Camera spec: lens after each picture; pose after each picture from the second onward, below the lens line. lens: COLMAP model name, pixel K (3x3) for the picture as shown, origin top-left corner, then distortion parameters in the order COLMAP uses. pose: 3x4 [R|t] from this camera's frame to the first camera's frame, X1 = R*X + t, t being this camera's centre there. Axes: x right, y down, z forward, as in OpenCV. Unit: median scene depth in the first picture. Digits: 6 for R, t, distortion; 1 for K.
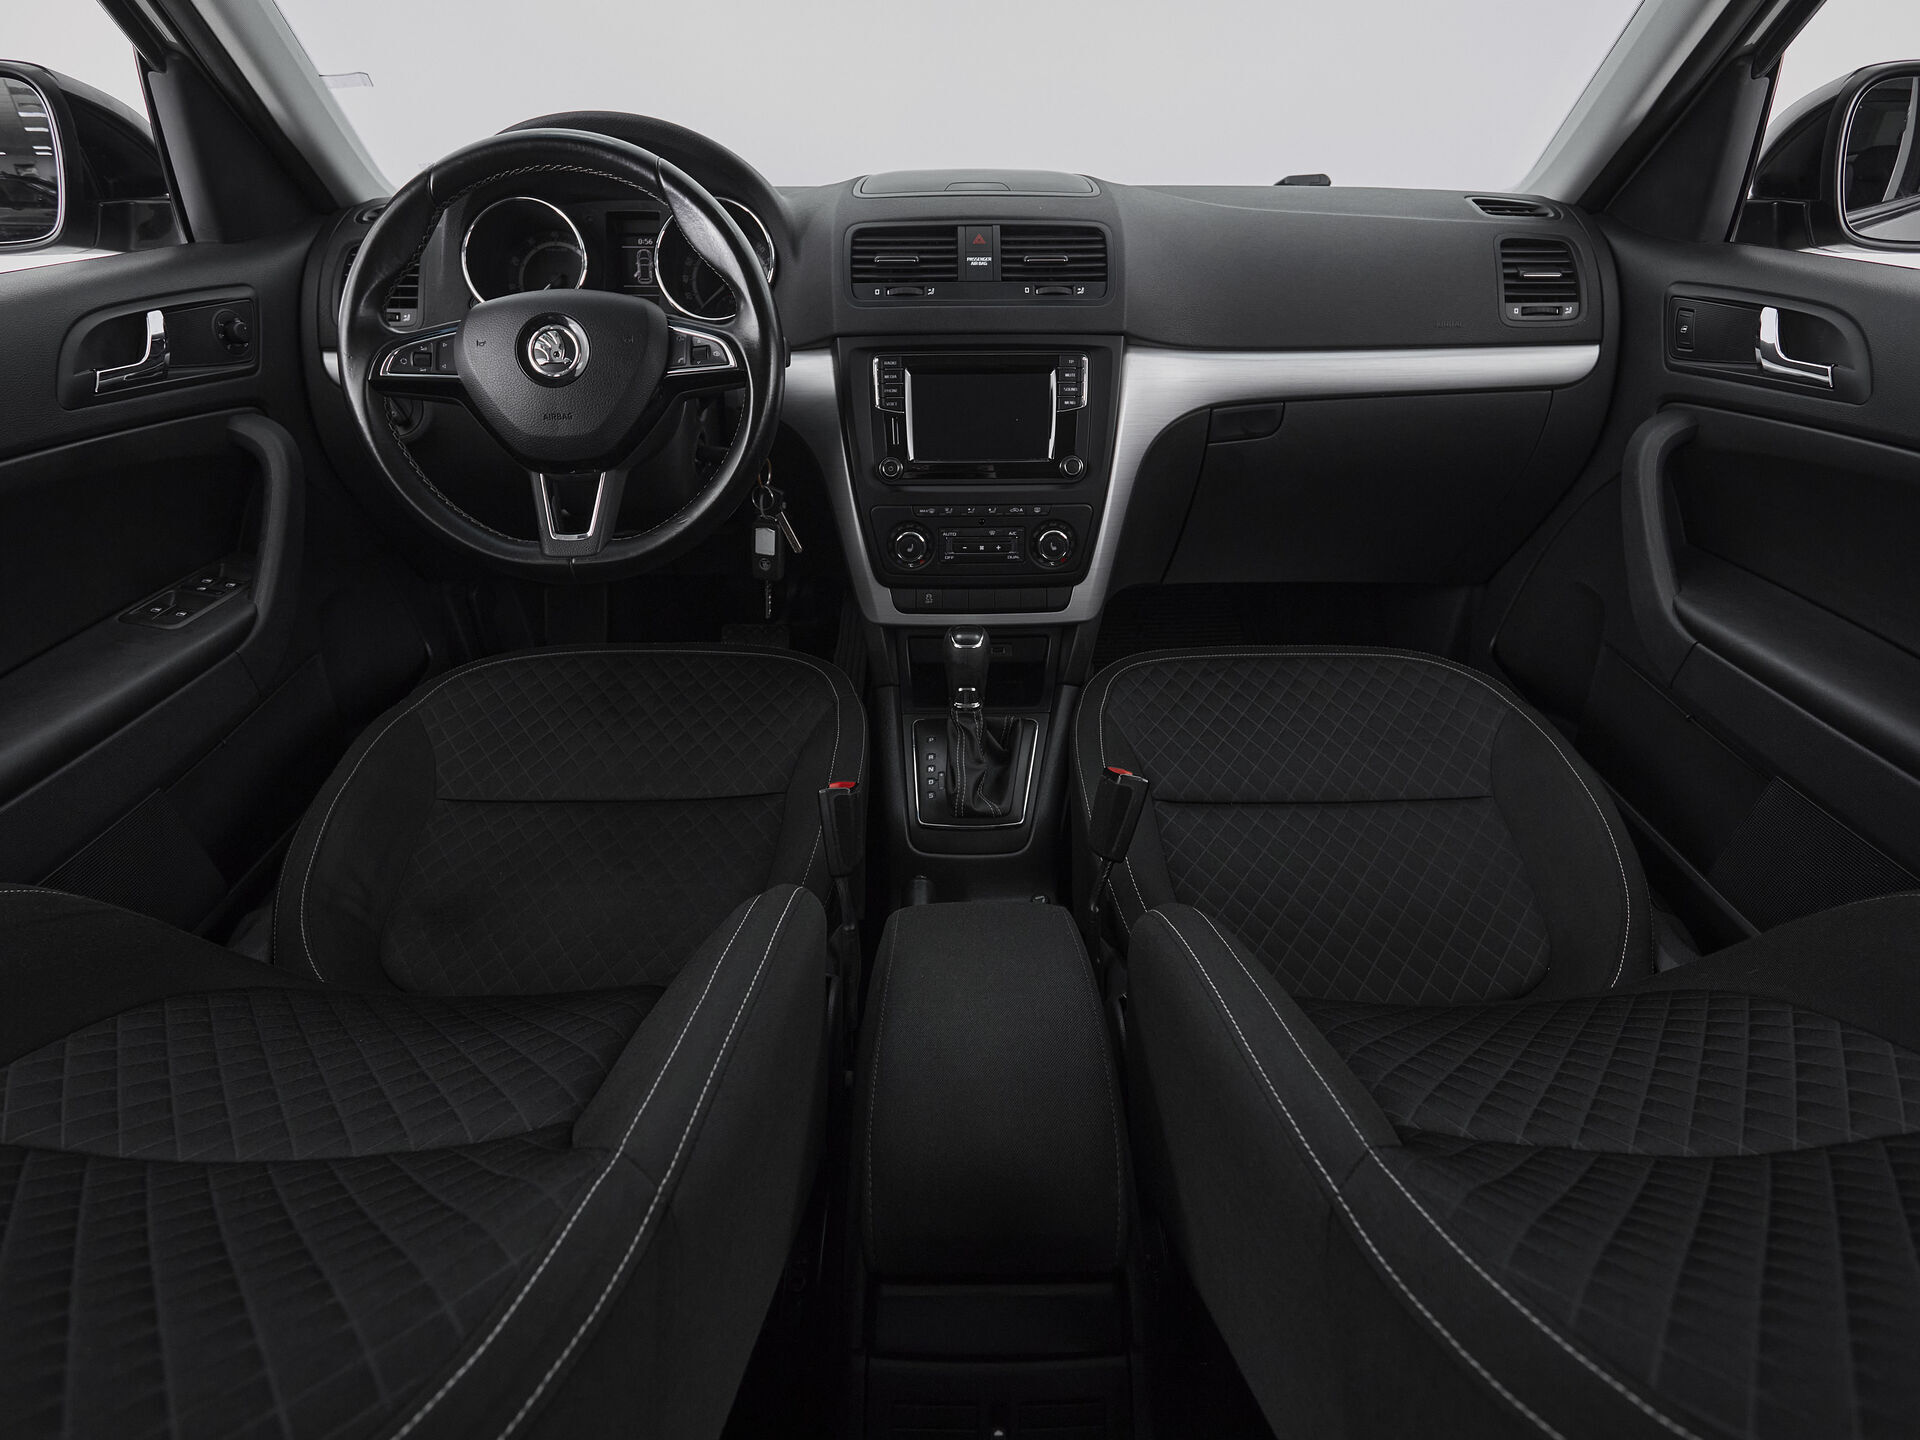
lens RADIAL K [[1064.2, 0, 957.3], [0, 1064.2, 719.3], [0, 0, 1]] dist [0.001634, -0.003155]
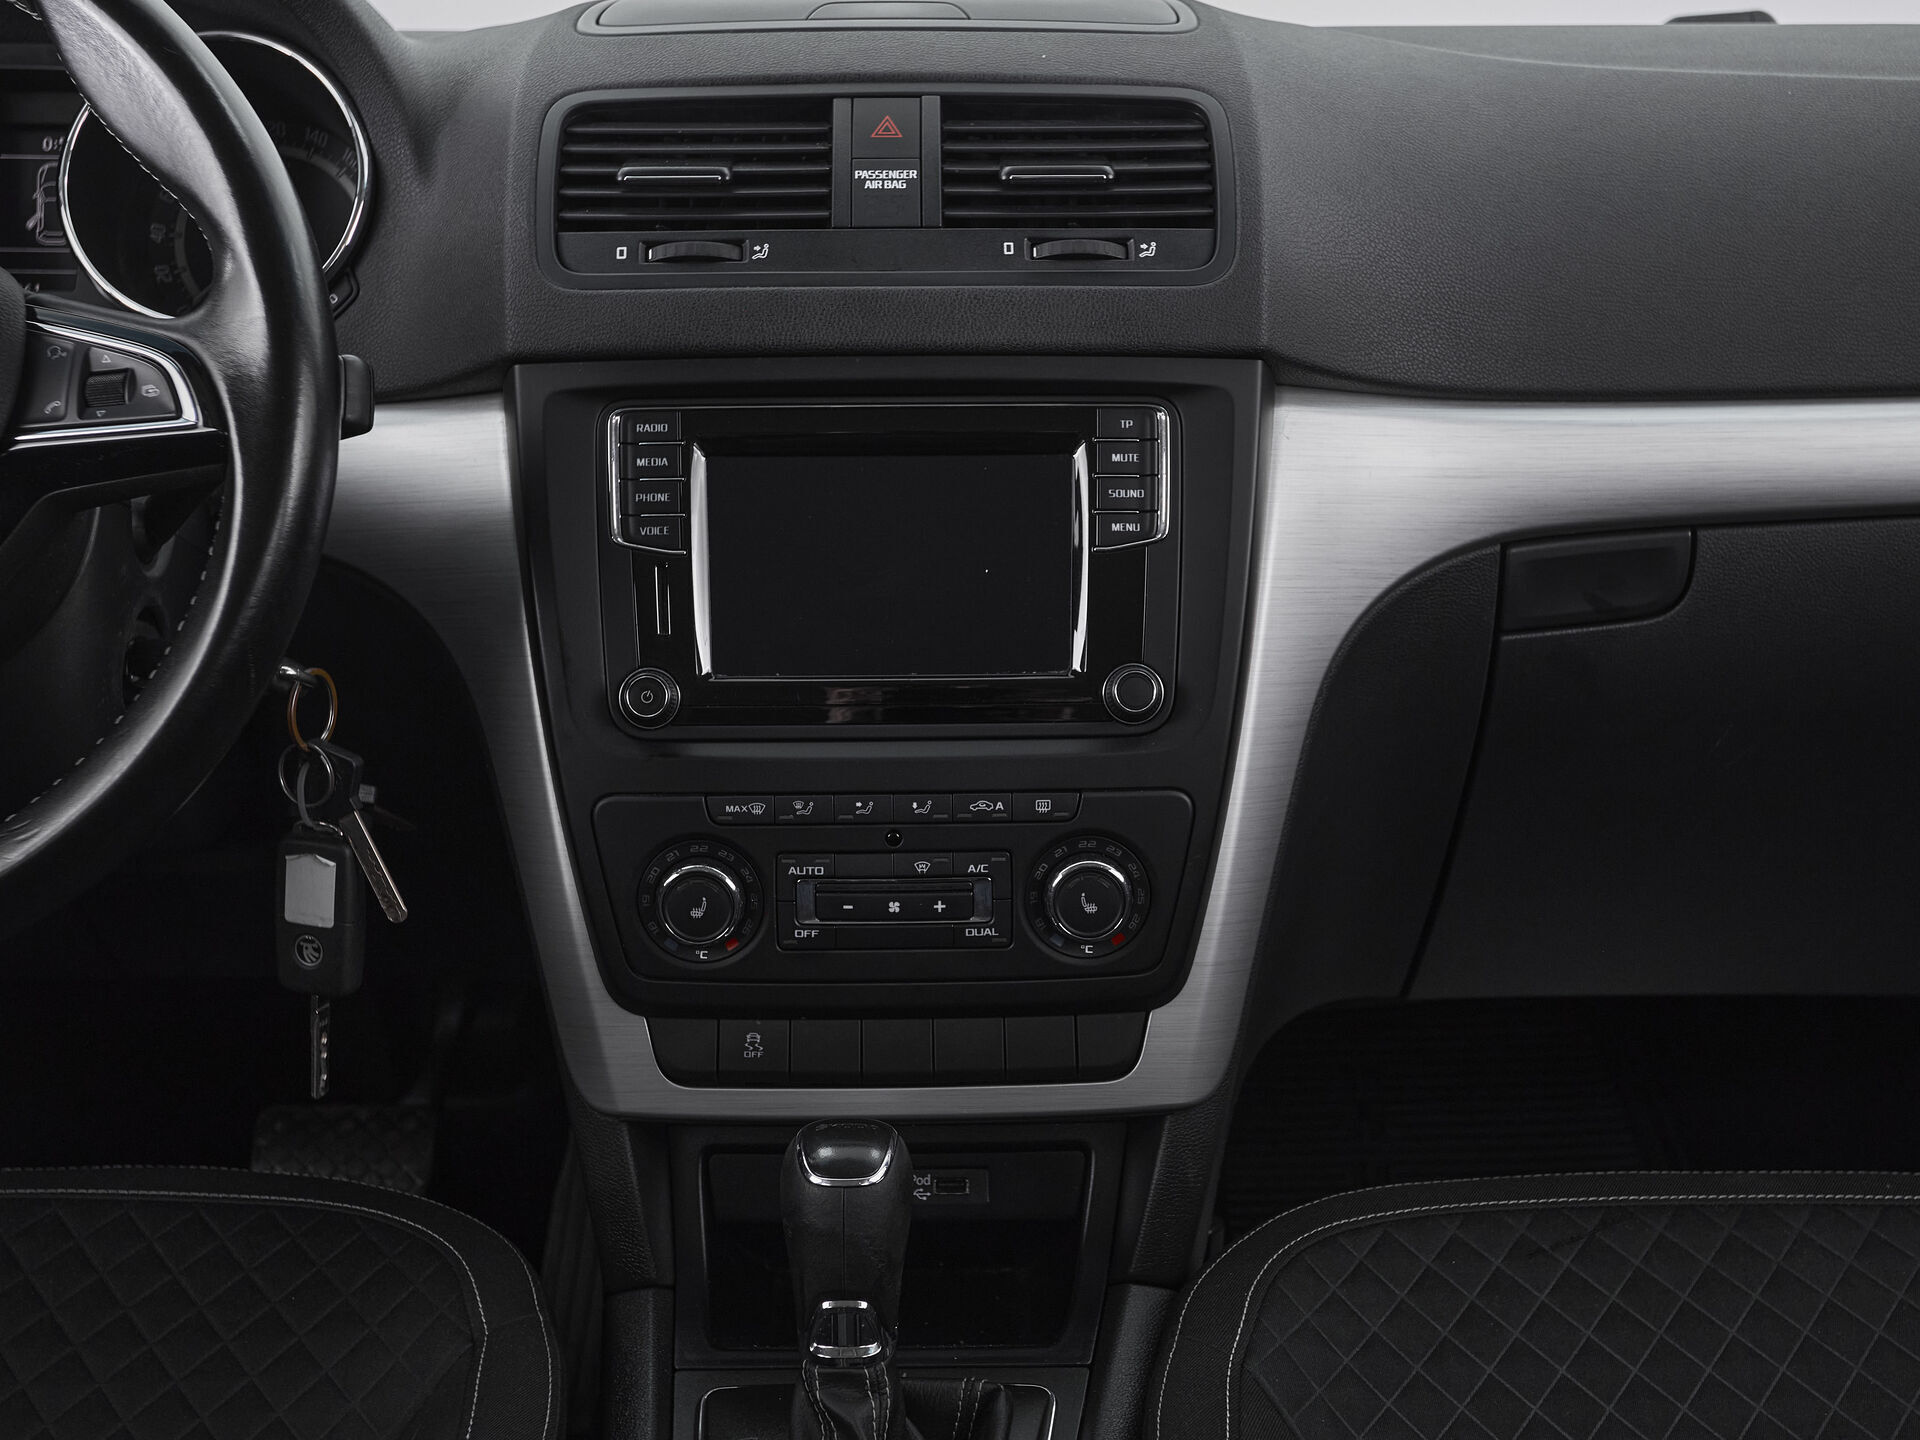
lens RADIAL K [[2463.3, 0, 968.7], [0, 2463.3, 752.2], [0, 0, 1]] dist [0.026959, 0.000000]
pose [[0.999995, -0.000916, -0.003075, 0.052502], [0.000220, 0.975706, -0.219082, -0.027589], [0.003201, 0.219080, 0.975702, 0.162366]]
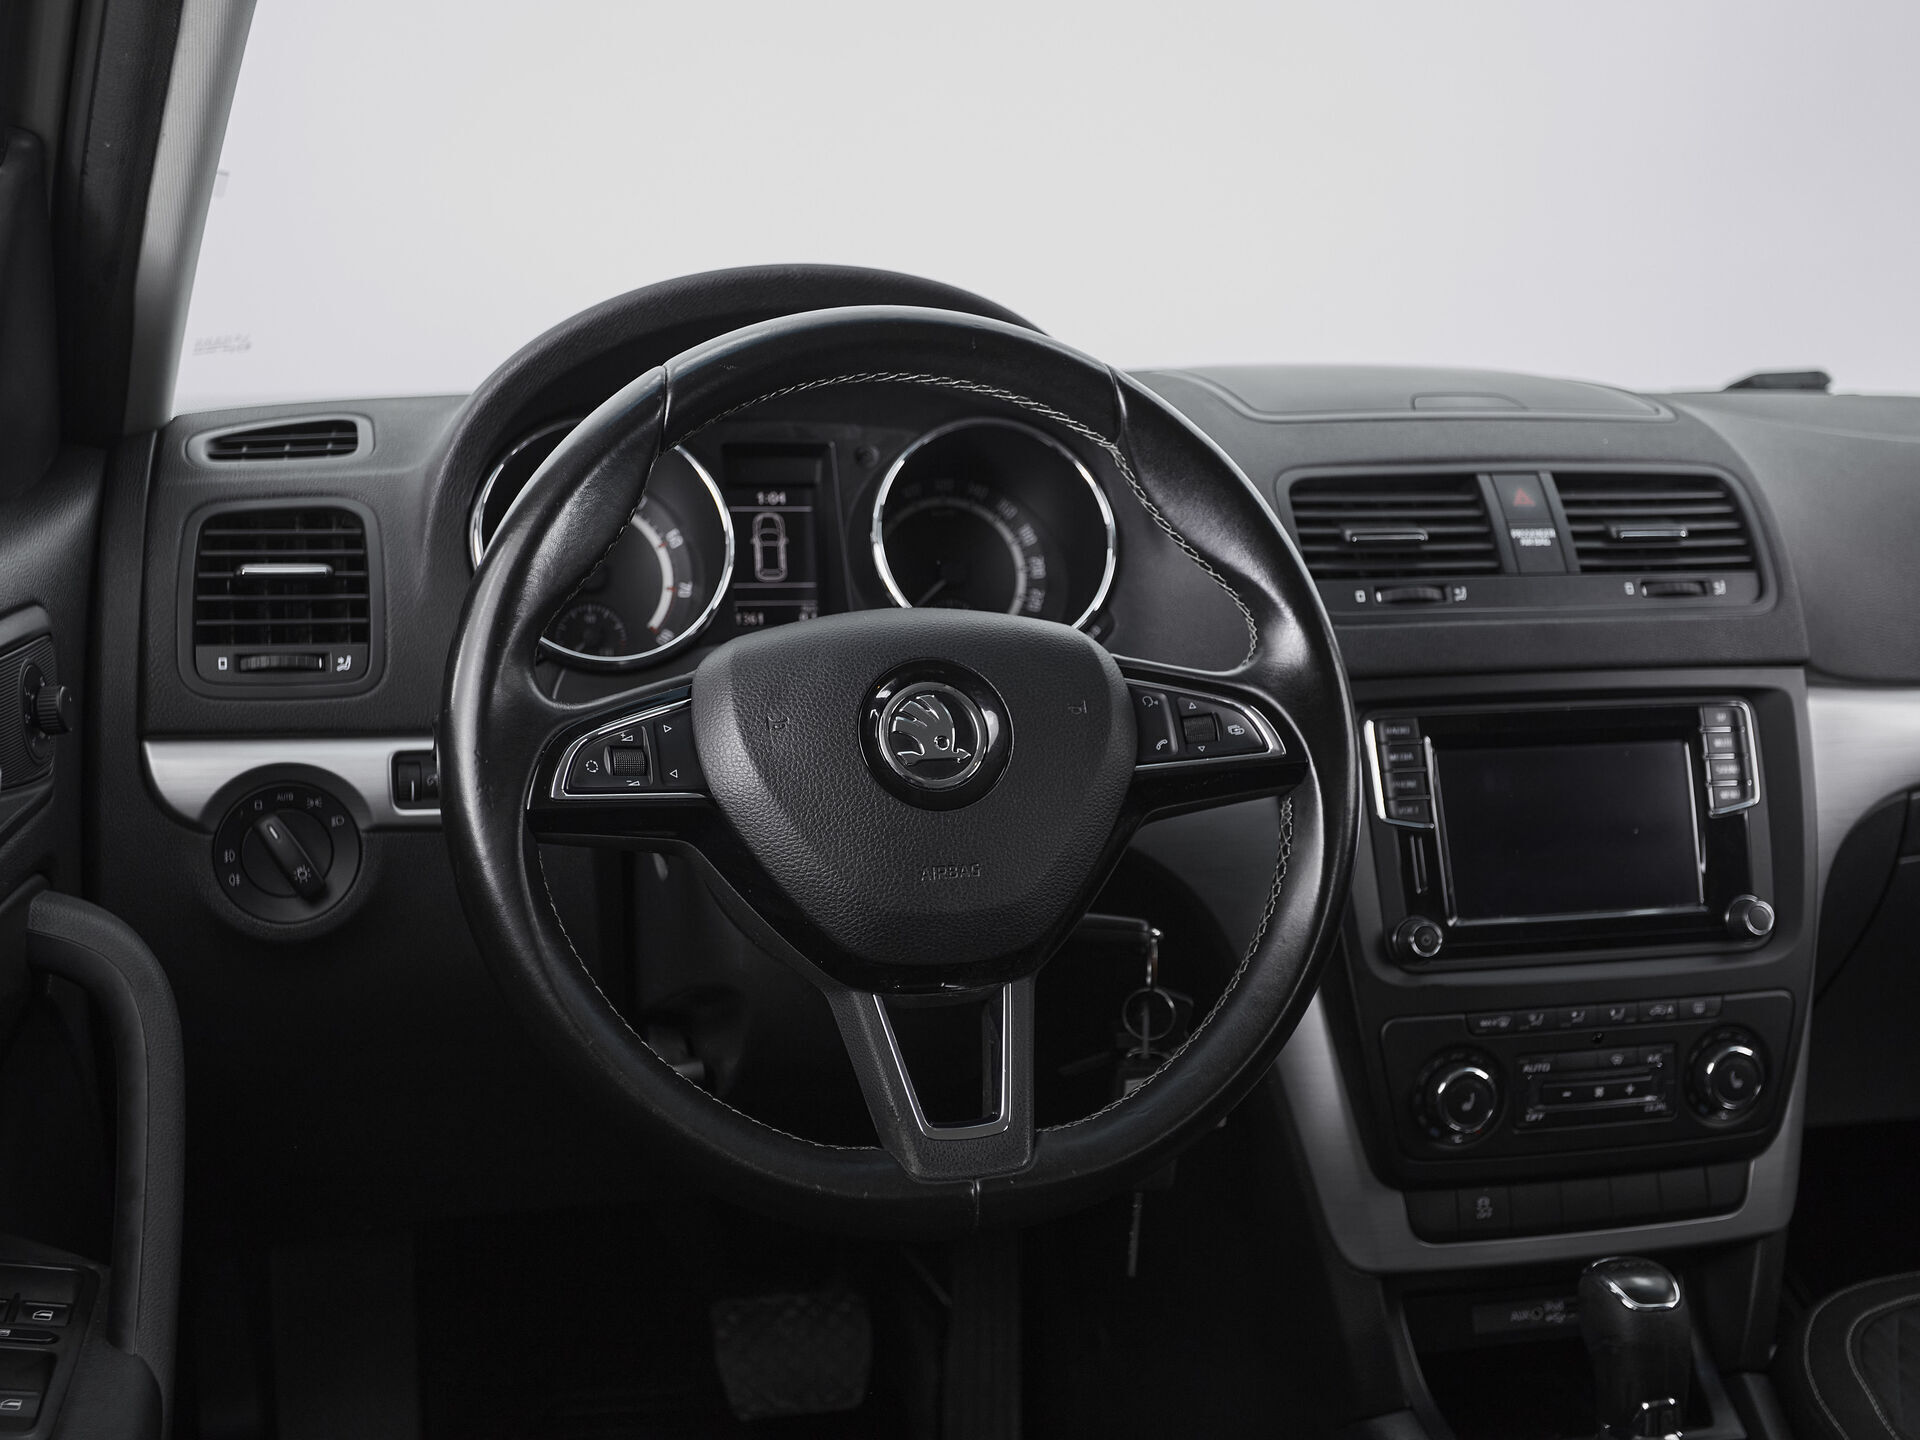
lens RADIAL K [[2327.9, 0, 952.7], [0, 2327.9, 717.3], [0, 0, 1]] dist [0.029629, 0.000000]
pose [[0.969607, -0.027962, 0.243066, -0.520805], [0.099323, 0.952891, -0.286590, -0.050462], [-0.223602, 0.302021, 0.926707, 0.041146]]
